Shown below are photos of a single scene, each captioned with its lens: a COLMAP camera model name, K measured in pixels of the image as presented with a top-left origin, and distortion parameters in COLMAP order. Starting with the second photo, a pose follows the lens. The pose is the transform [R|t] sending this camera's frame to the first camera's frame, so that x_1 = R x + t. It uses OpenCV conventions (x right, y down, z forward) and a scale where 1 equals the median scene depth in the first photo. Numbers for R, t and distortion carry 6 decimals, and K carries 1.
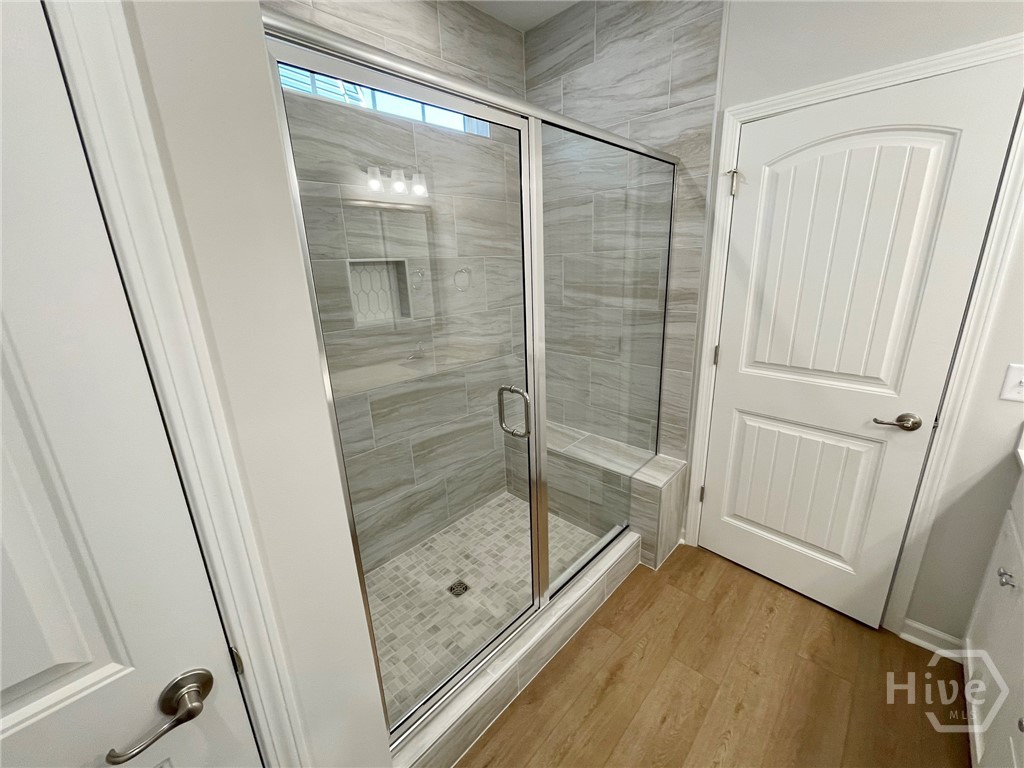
lens RADIAL K [[414.4, 0, 510.5], [0, 414.4, 384.8], [0, 0, 1]] dist [-0.000943, 0.000162]
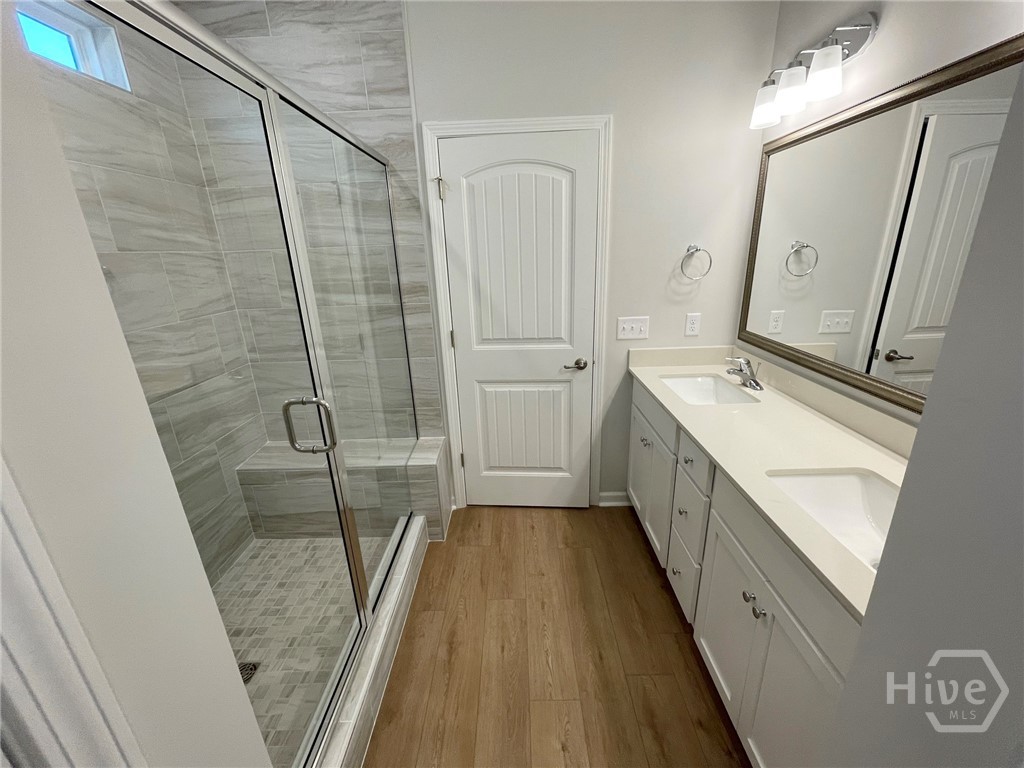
lens RADIAL K [[414.4, 0, 510.5], [0, 414.4, 384.8], [0, 0, 1]] dist [-0.000943, 0.000162]
pose [[0.729471, -0.200861, 0.653855, -0.158199], [0.201739, 0.976569, 0.074929, 0.000234], [-0.653585, 0.077250, 0.752901, 0.035164]]
